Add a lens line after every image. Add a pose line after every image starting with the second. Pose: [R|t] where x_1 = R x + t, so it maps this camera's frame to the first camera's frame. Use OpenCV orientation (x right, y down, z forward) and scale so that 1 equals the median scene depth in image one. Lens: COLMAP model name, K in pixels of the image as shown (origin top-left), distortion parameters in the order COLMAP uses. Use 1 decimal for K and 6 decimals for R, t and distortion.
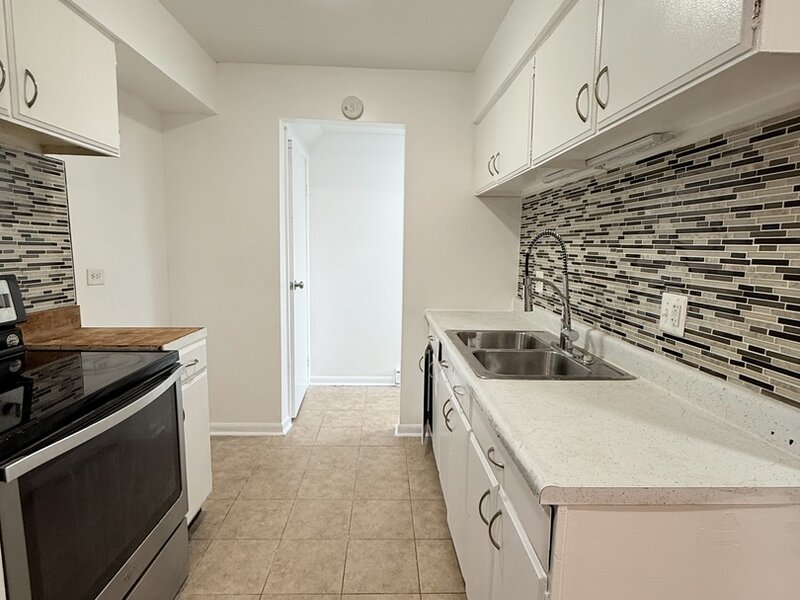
lens RADIAL K [[426.0, 0, 400.4], [0, 426.0, 298.4], [0, 0, 1]] dist [-0.002212, 0.001177]
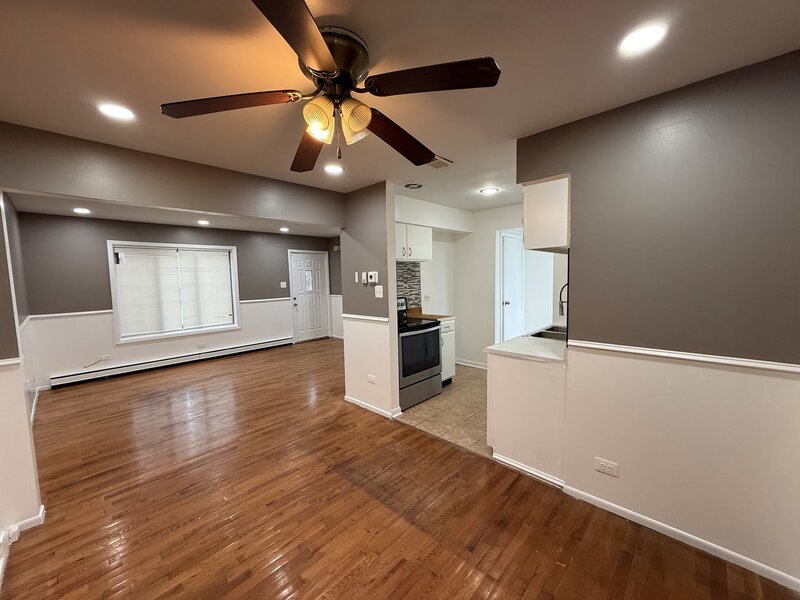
lens RADIAL K [[319.6, 0, 398.5], [0, 319.6, 299.4], [0, 0, 1]] dist [-0.001320, 0.000680]
pose [[0.696181, 0.018769, -0.717621, 1.009670], [-0.052345, 0.998324, -0.024671, 0.034897], [0.715955, 0.054739, 0.695997, -0.952558]]
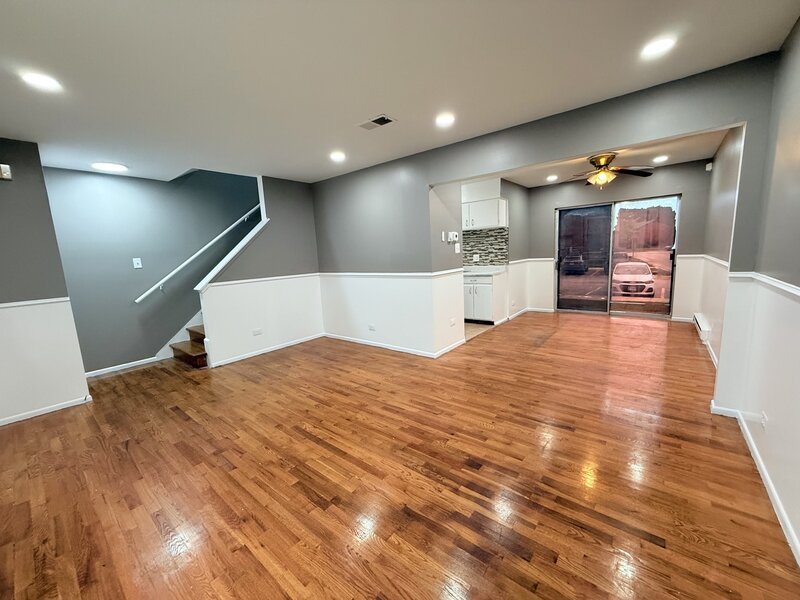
lens RADIAL K [[319.6, 0, 398.5], [0, 319.6, 299.4], [0, 0, 1]] dist [-0.001320, 0.000680]
pose [[0.660940, -0.162154, 0.732711, -2.895848], [0.155077, 0.984814, 0.078059, 0.074485], [-0.734241, 0.062034, 0.676049, -0.997810]]
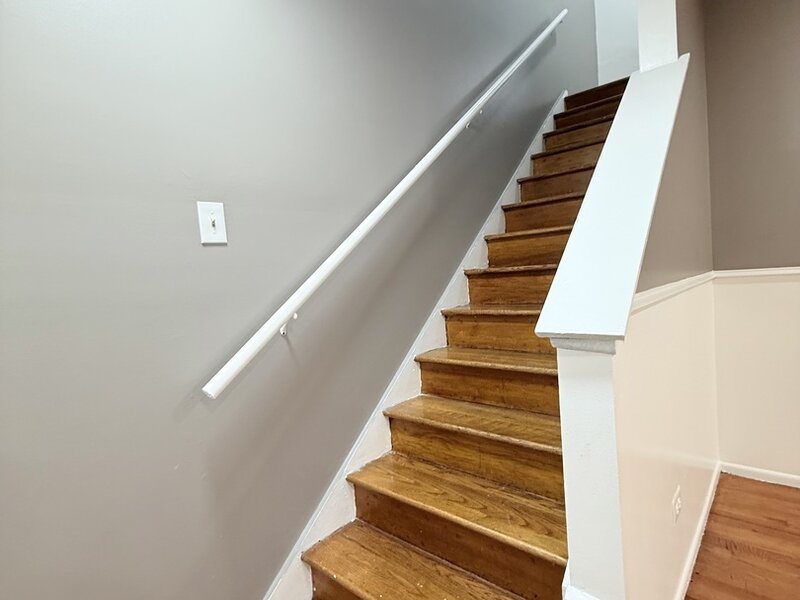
lens RADIAL K [[426.0, 0, 400.4], [0, 426.0, 298.4], [0, 0, 1]] dist [-0.002212, 0.001177]
pose [[0.691587, -0.109335, 0.713970, -2.696491], [0.173353, 0.984711, -0.017123, -0.126654], [-0.701182, 0.135611, 0.699967, 1.501250]]
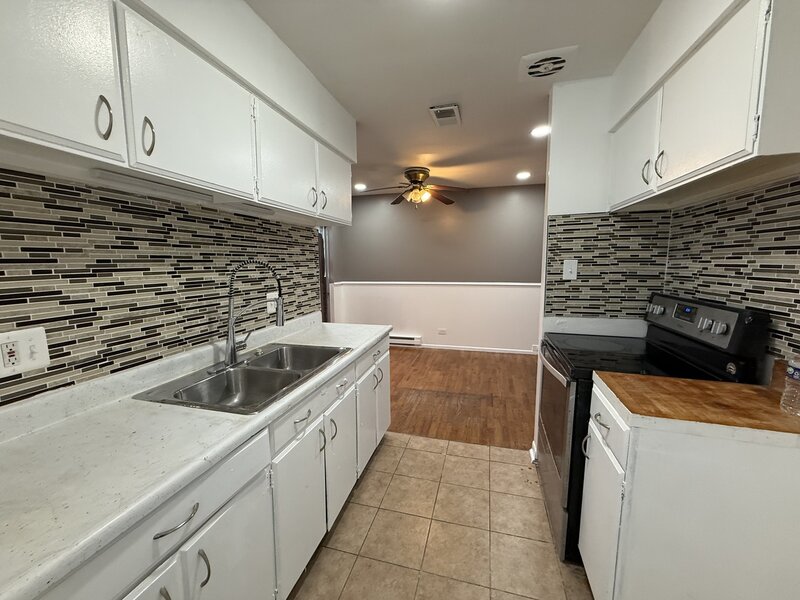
lens RADIAL K [[319.6, 0, 398.5], [0, 319.6, 299.4], [0, 0, 1]] dist [-0.001320, 0.000680]
pose [[-0.952421, -0.049100, 0.300805, -0.319587], [0.026103, 0.970172, 0.241008, -0.274595], [-0.303666, 0.237393, -0.922731, 1.857412]]
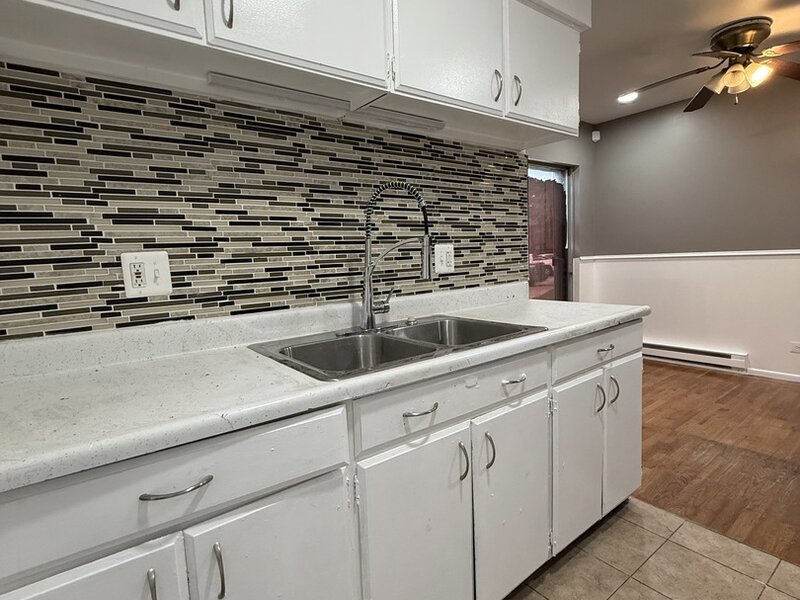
lens RADIAL K [[426.0, 0, 400.4], [0, 426.0, 298.4], [0, 0, 1]] dist [-0.002212, 0.001177]
pose [[-0.571108, -0.077579, 0.817201, -0.368839], [0.134224, 0.973300, 0.186202, -0.098796], [-0.809827, 0.216029, -0.545446, 1.609137]]
